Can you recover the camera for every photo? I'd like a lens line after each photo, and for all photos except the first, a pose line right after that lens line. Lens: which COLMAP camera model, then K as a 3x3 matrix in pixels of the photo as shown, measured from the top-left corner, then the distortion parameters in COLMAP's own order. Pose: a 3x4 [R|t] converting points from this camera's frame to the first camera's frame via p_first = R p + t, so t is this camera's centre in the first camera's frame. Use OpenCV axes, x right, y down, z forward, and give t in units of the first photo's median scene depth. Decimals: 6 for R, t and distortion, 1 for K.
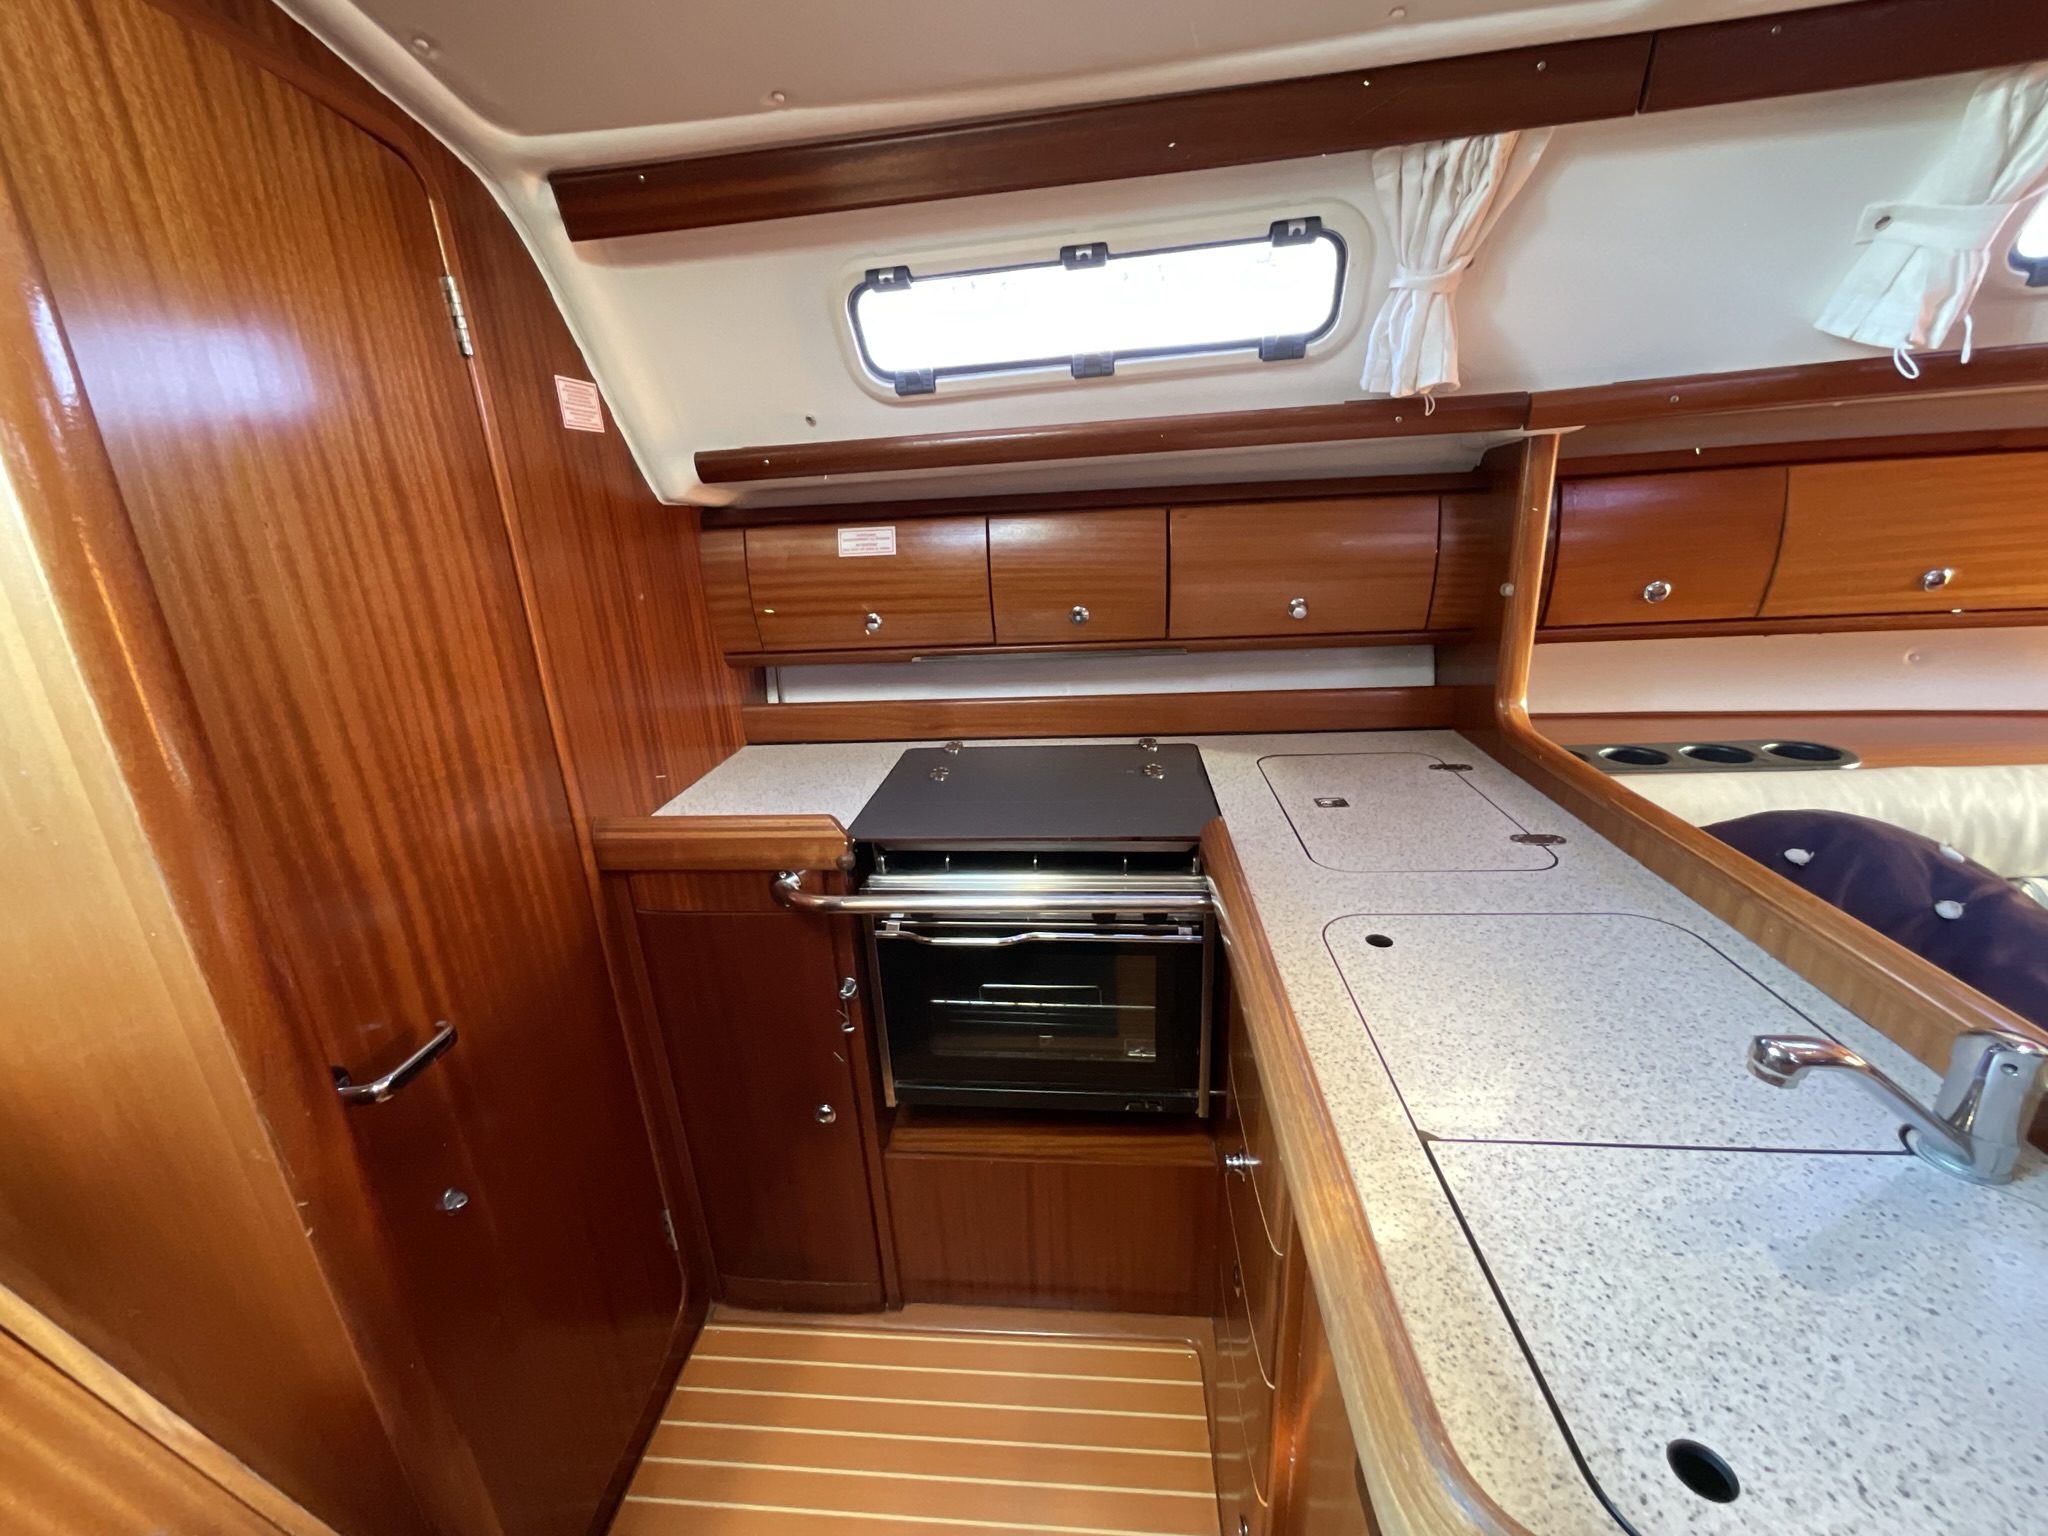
lens RADIAL K [[827.8, 0, 1021.1], [0, 827.8, 771.6], [0, 0, 1]] dist [-0.002829, -0.001669]
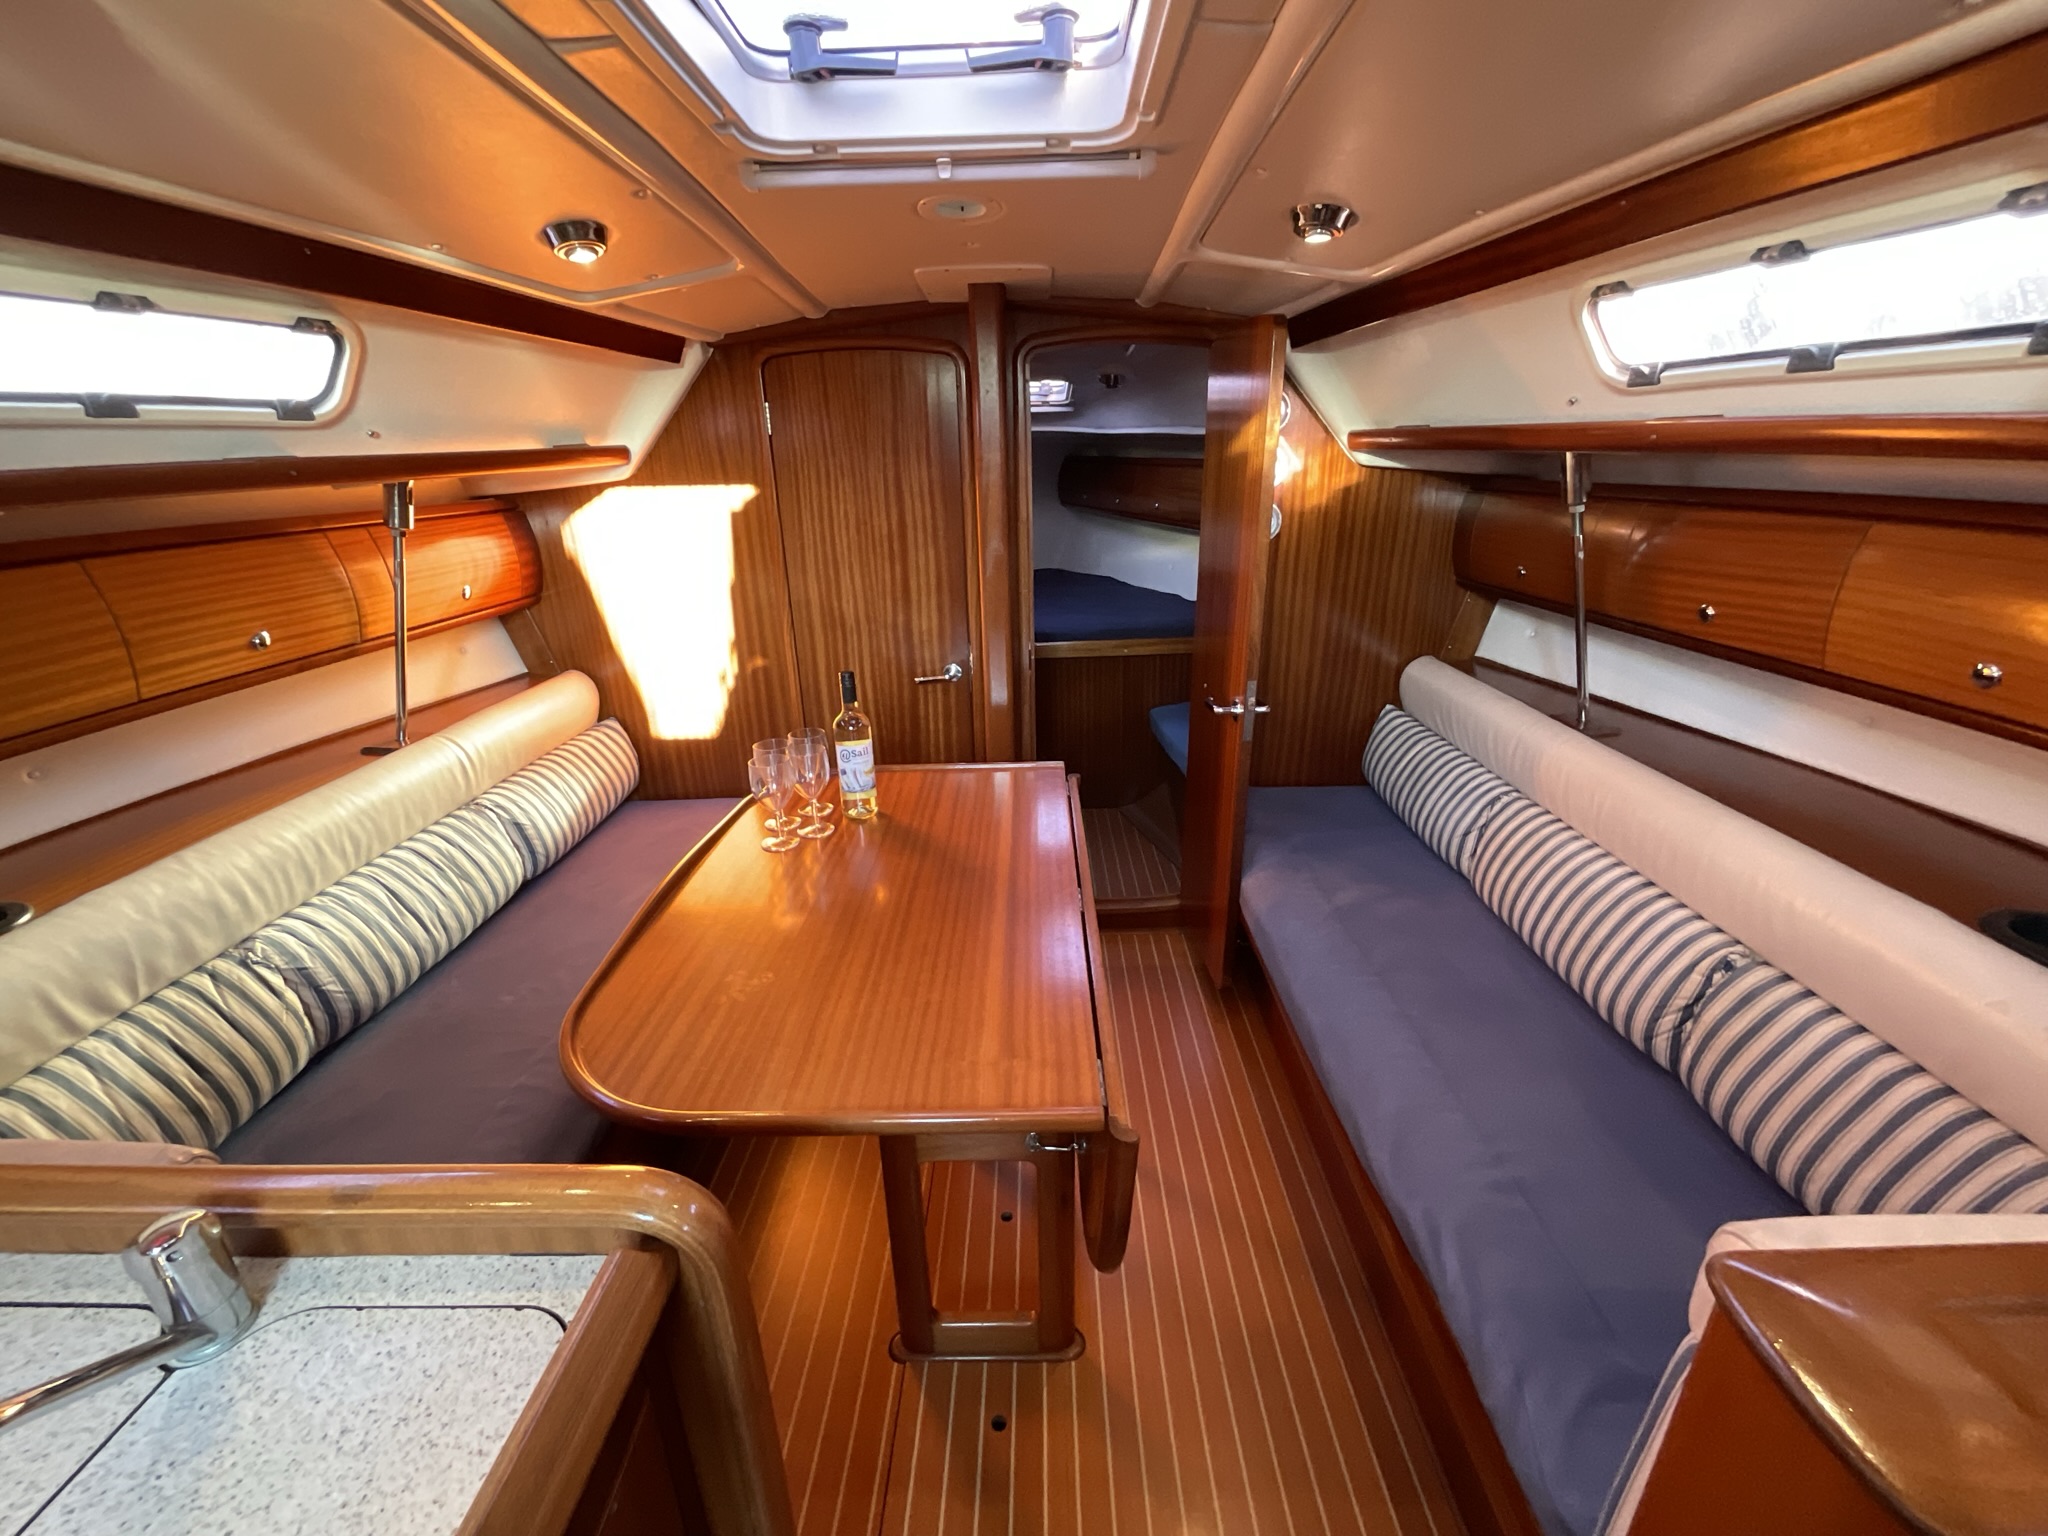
lens RADIAL K [[827.8, 0, 1024.5], [0, 827.8, 768.2], [0, 0, 1]] dist [-0.002829, -0.001669]
pose [[-0.075055, -0.301919, 0.950375, 0.187470], [0.343838, 0.886778, 0.308869, -0.073559], [-0.936025, 0.349957, 0.037254, -0.139598]]
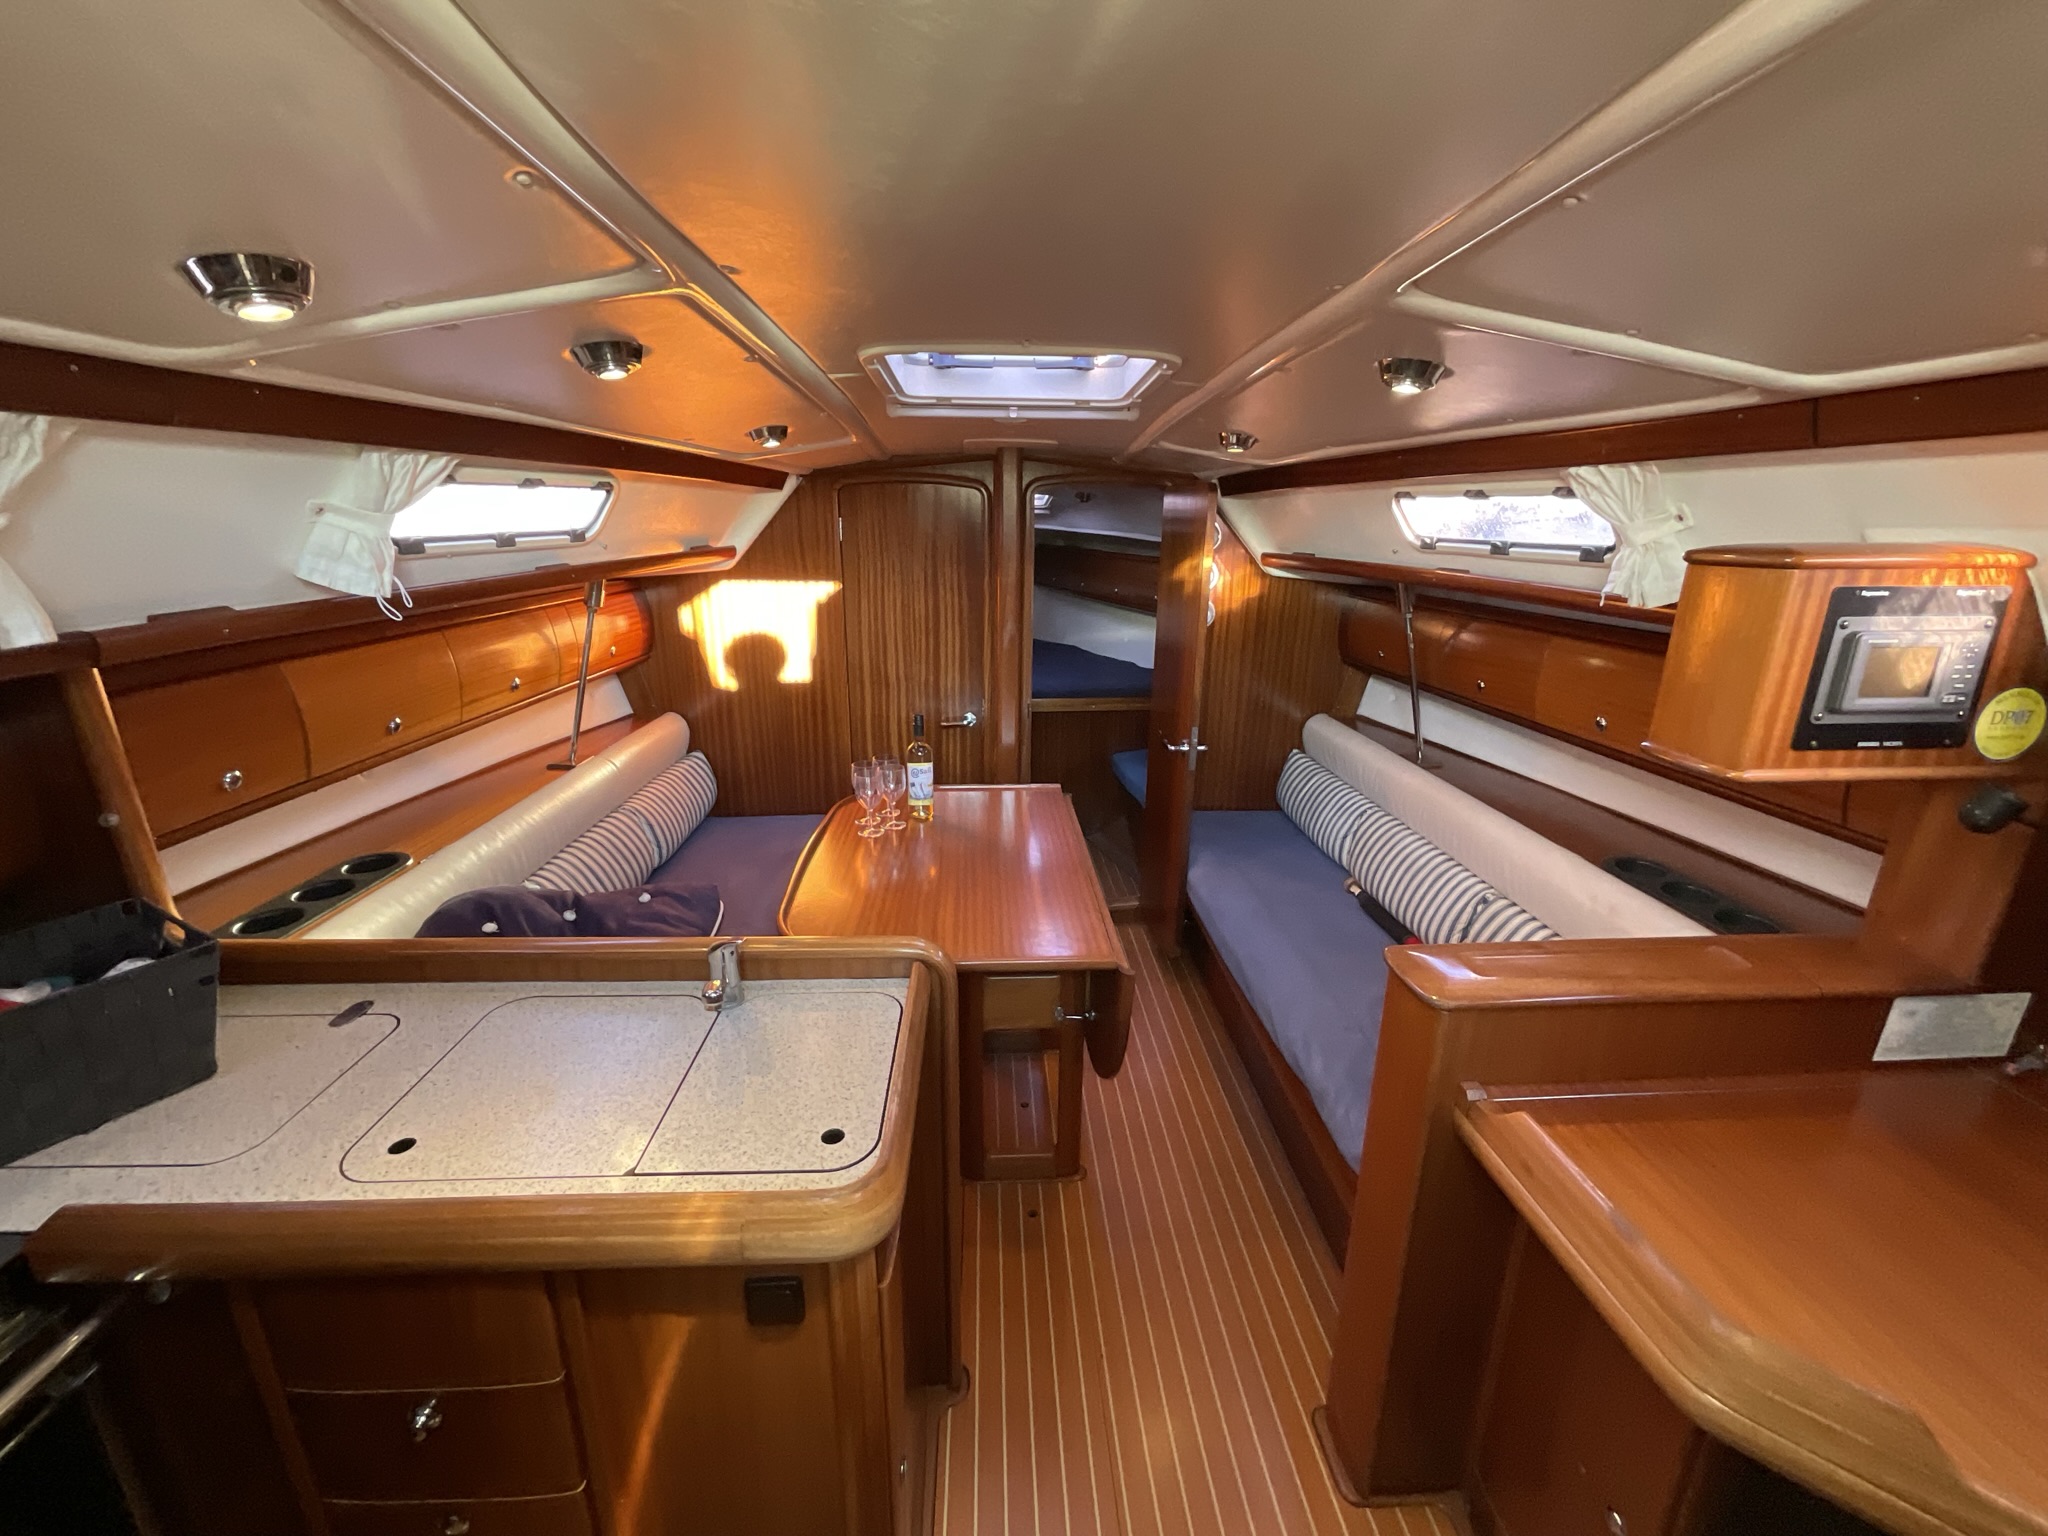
lens RADIAL K [[827.8, 0, 1021.2], [0, 827.8, 773.9], [0, 0, 1]] dist [-0.002829, -0.001669]
pose [[-0.132701, -0.241295, 0.961336, -0.573858], [0.315358, 0.909232, 0.271748, -0.266252], [-0.939649, 0.339226, -0.044562, 0.087629]]
